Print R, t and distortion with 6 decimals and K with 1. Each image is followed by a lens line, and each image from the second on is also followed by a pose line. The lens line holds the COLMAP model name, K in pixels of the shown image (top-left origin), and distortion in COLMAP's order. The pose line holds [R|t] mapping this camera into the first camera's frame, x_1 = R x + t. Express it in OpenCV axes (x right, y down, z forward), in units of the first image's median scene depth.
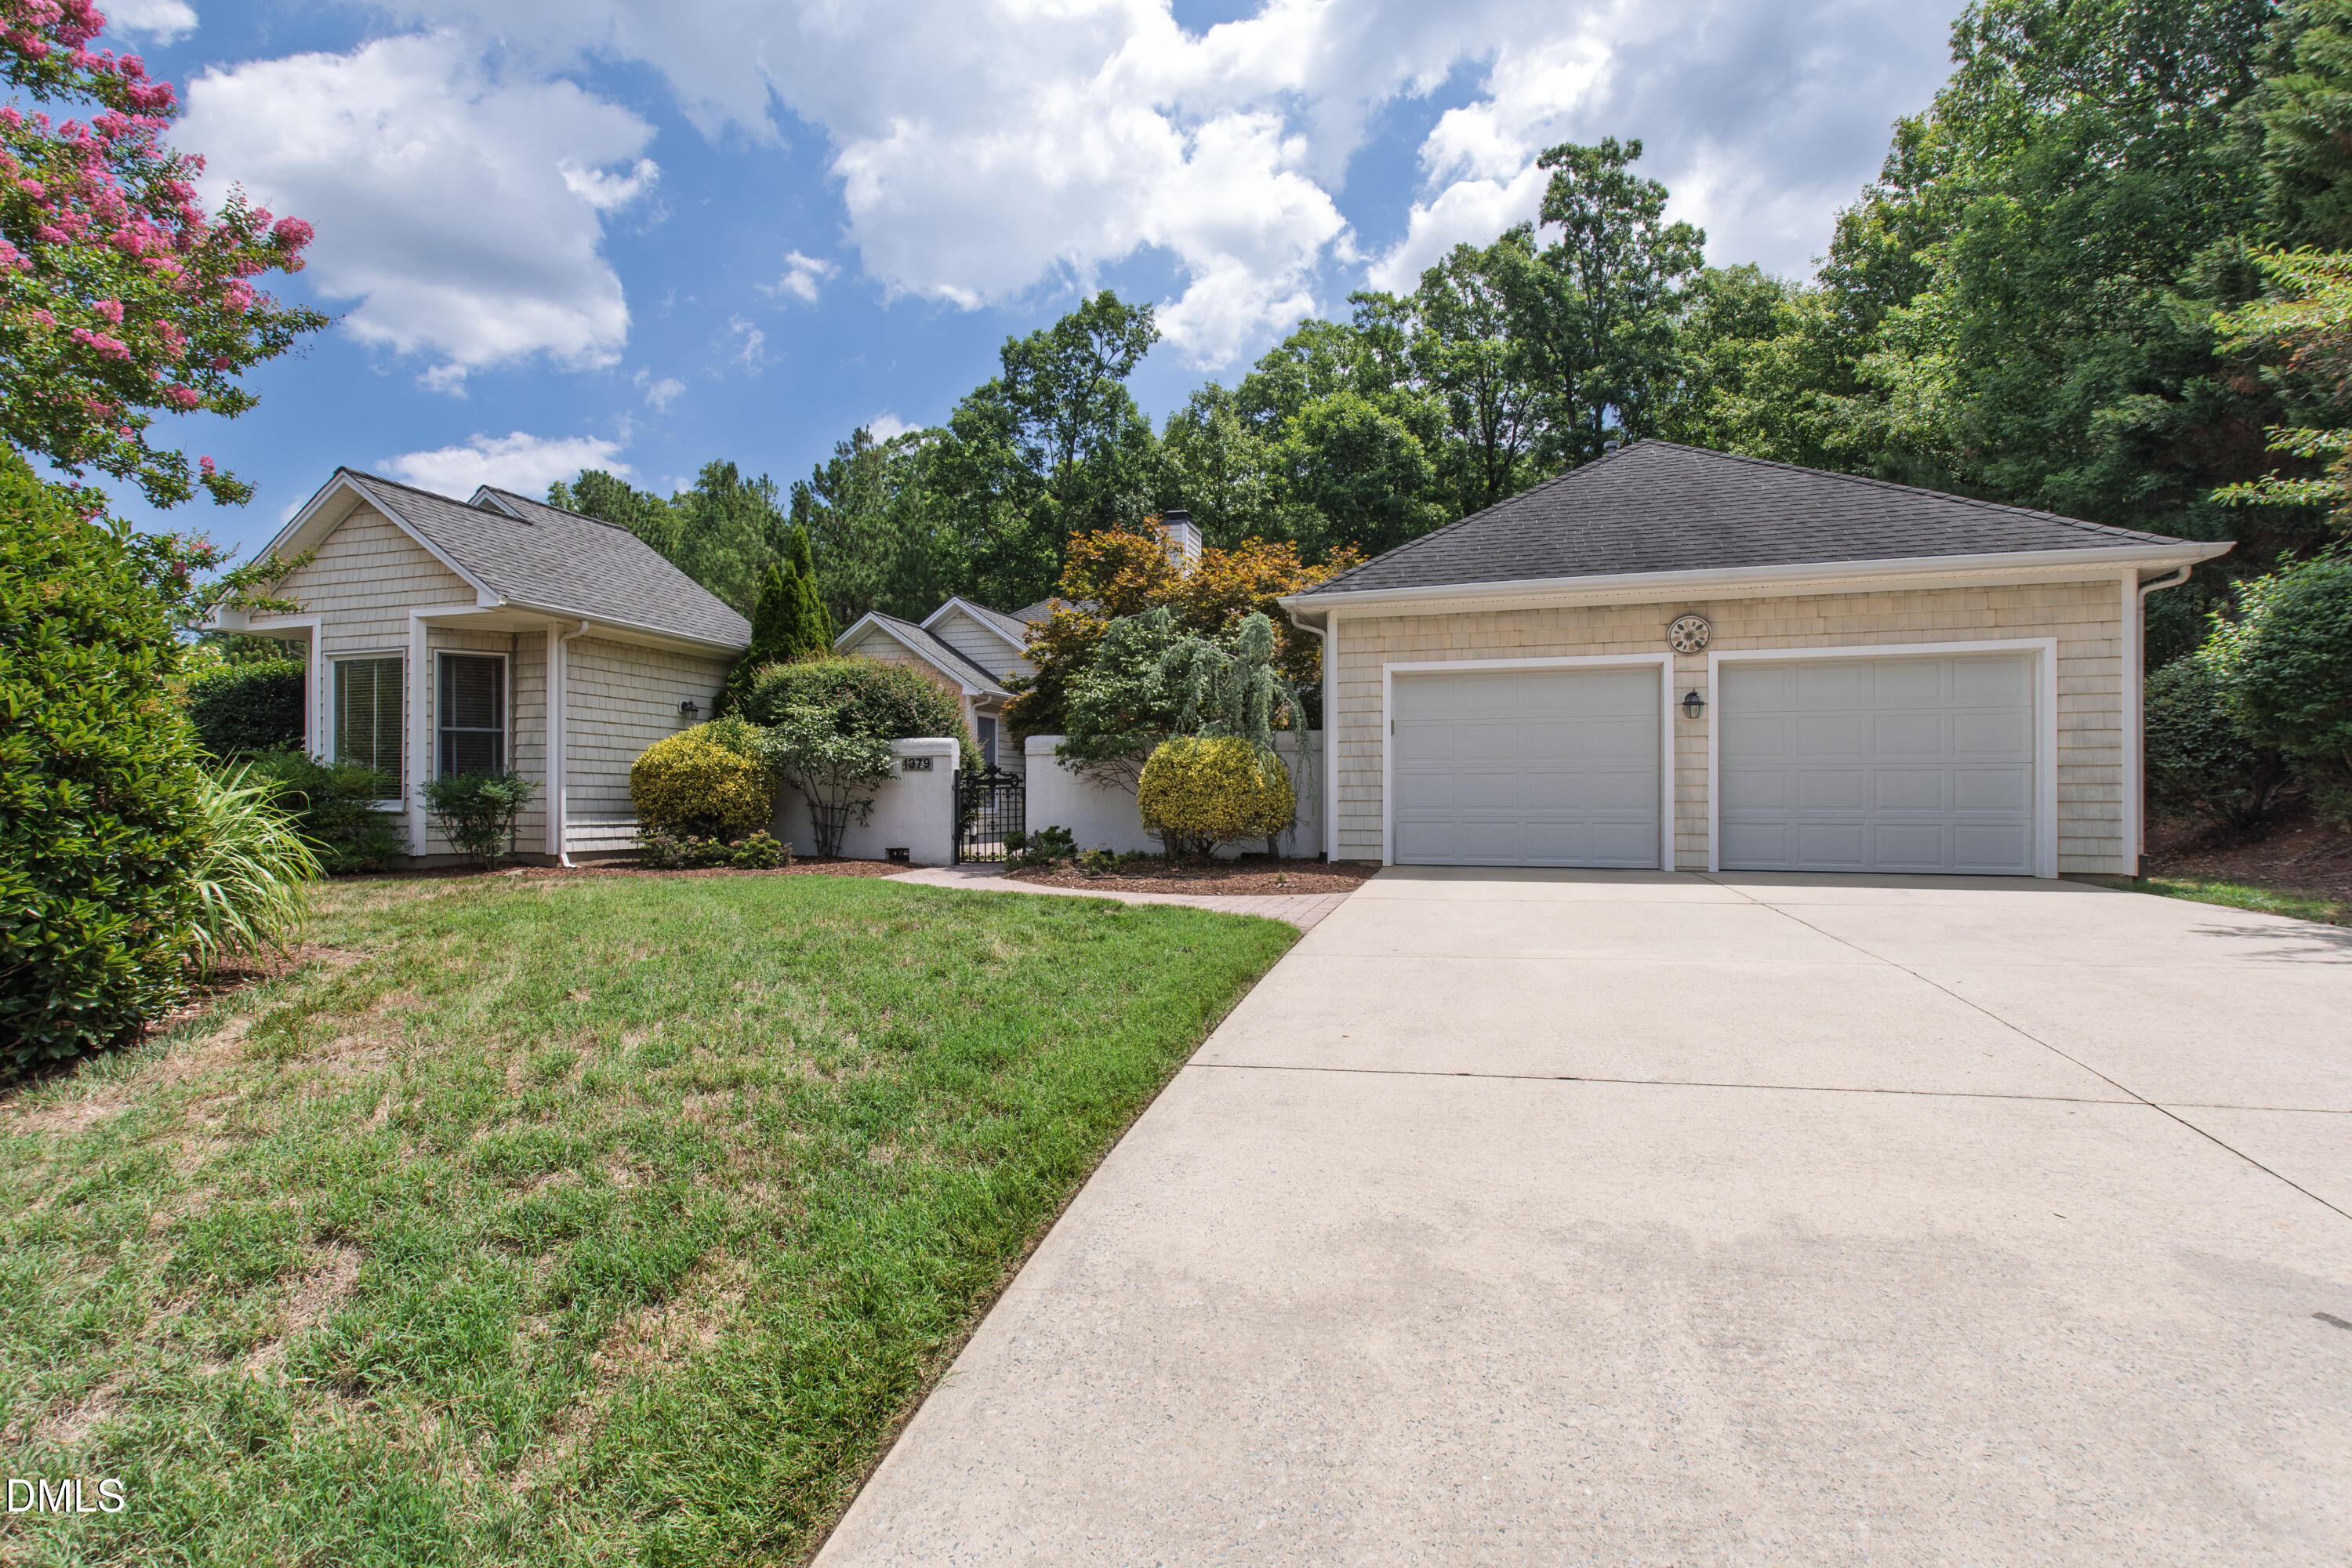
lens RADIAL K [[1037.2, 0, 1175.8], [0, 1037.2, 790.4], [0, 0, 1]] dist [-0.009359, 0.001226]
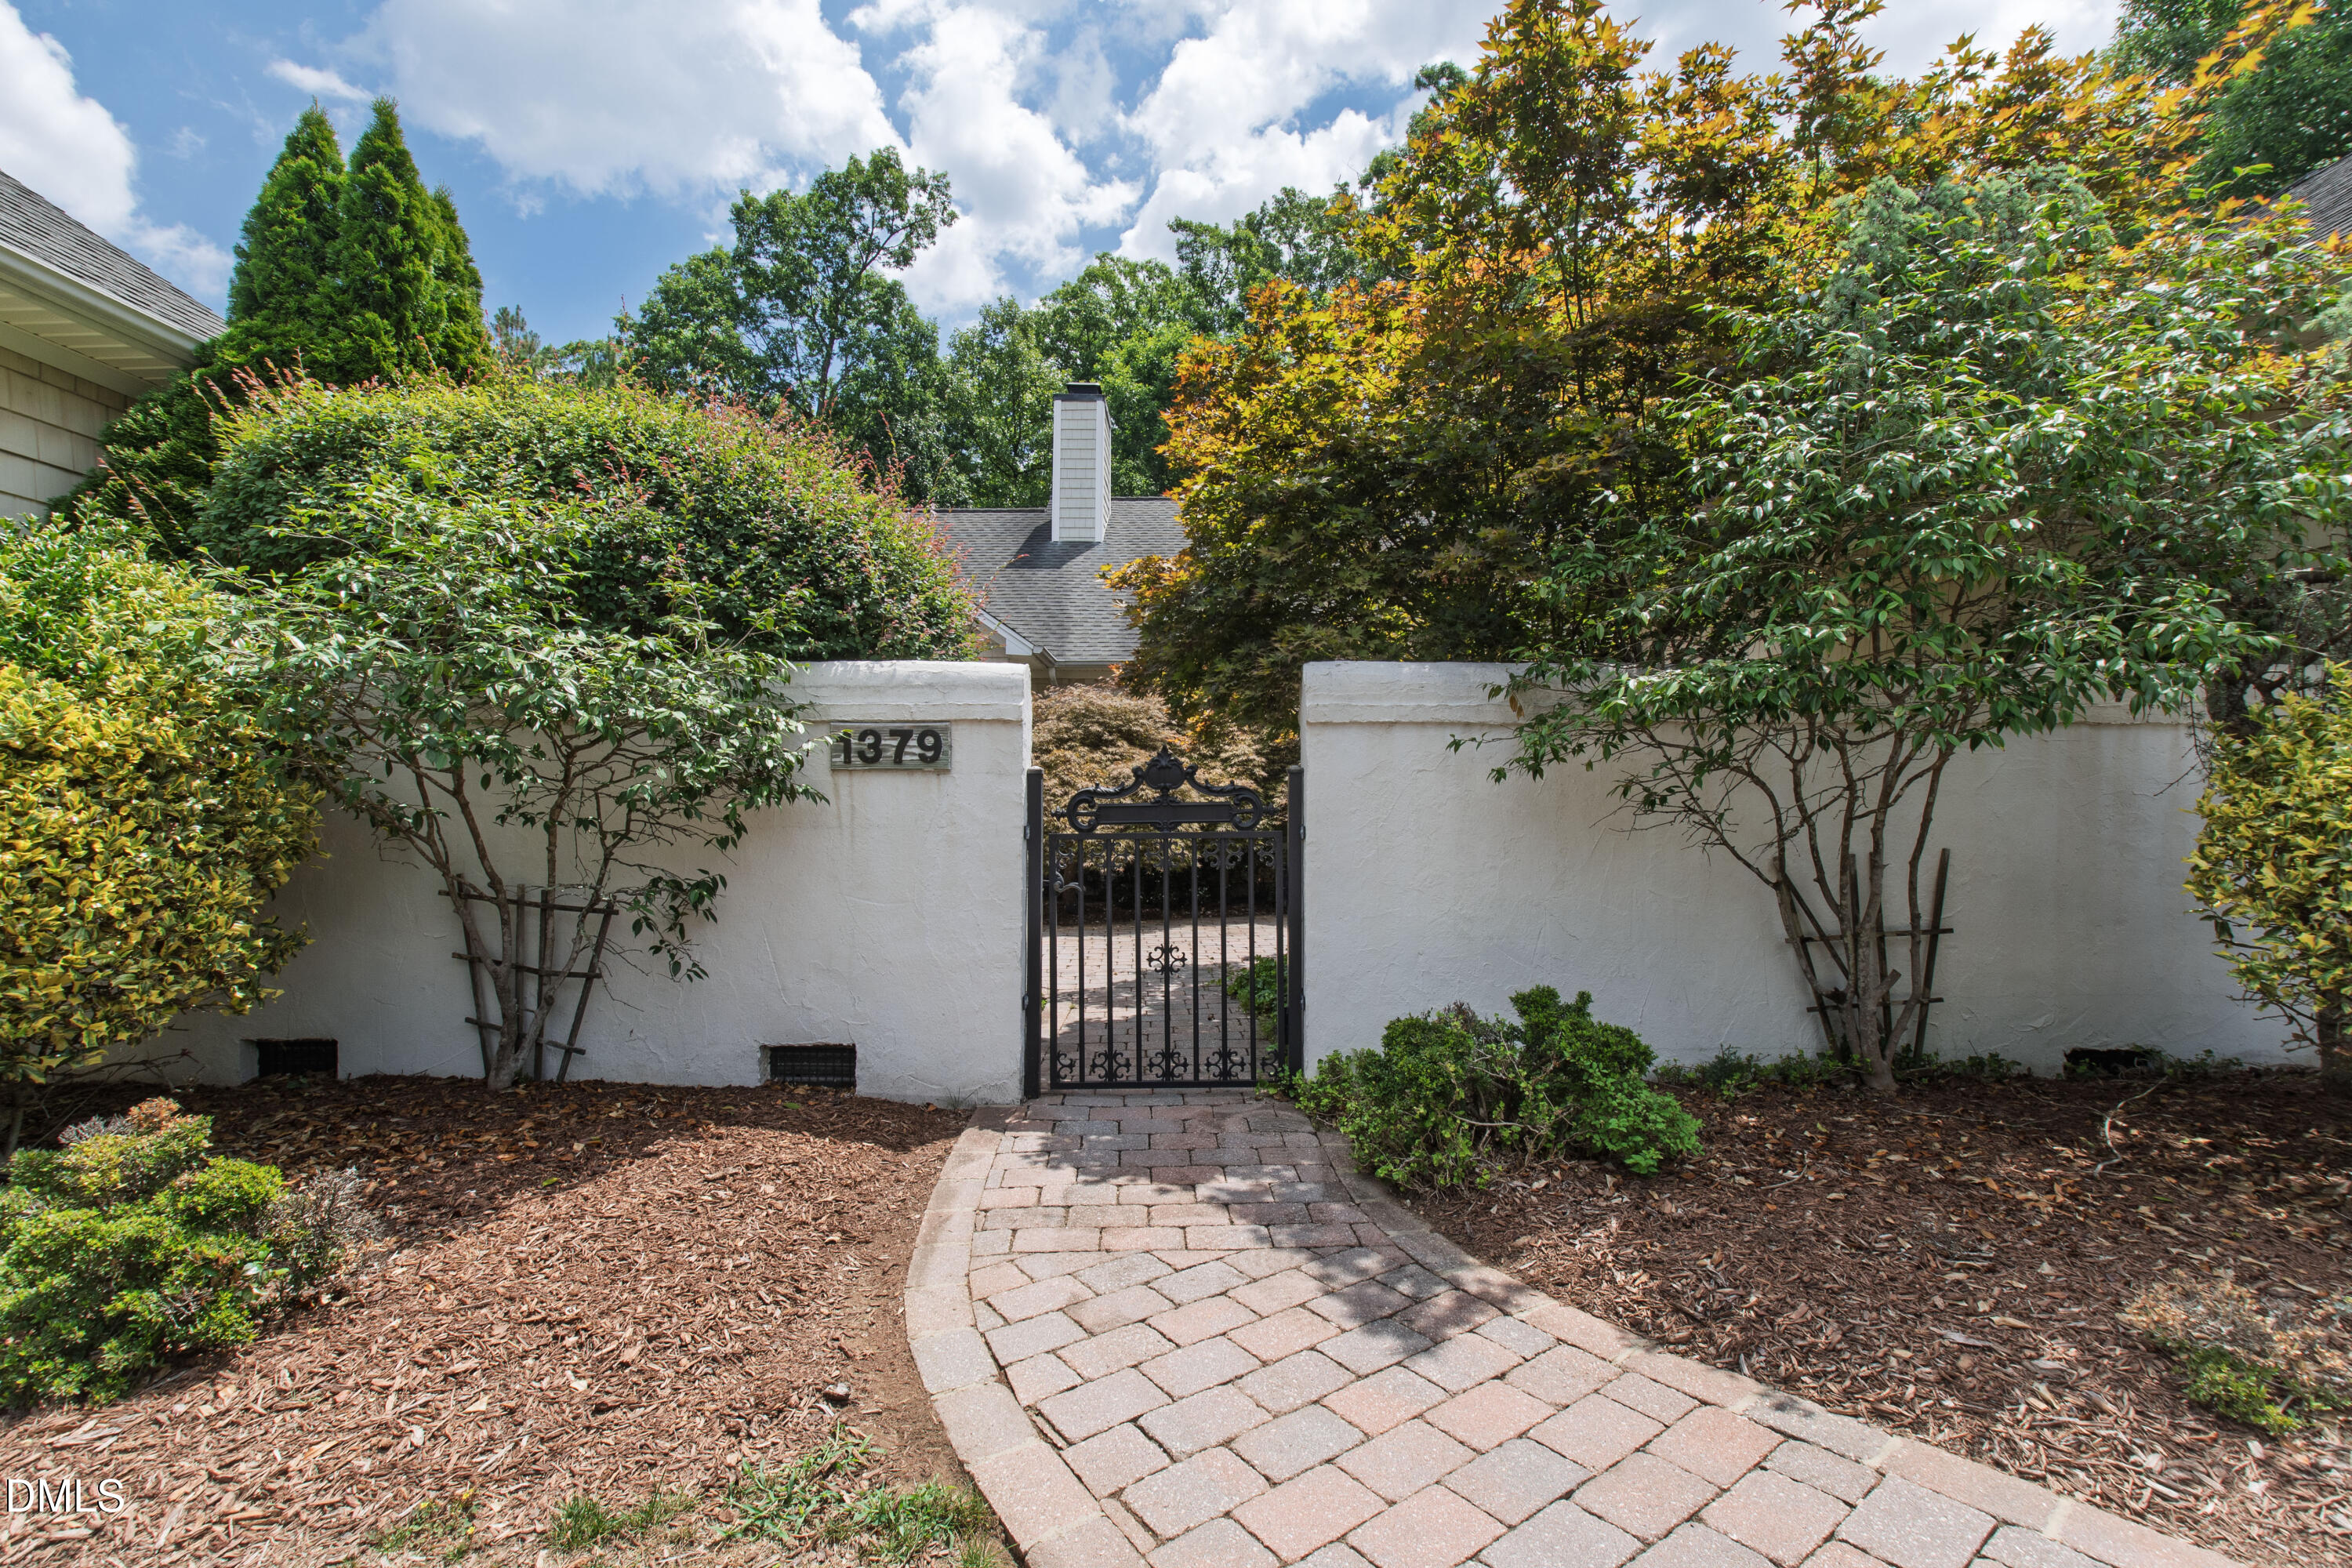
lens RADIAL K [[1037.2, 0, 1175.8], [0, 1037.2, 785.9], [0, 0, 1]] dist [-0.009359, 0.001226]
pose [[0.957091, 0.010321, 0.289605, -0.233489], [-0.006933, 0.999895, -0.012721, -0.011079], [-0.289706, 0.010167, 0.957062, 0.639587]]
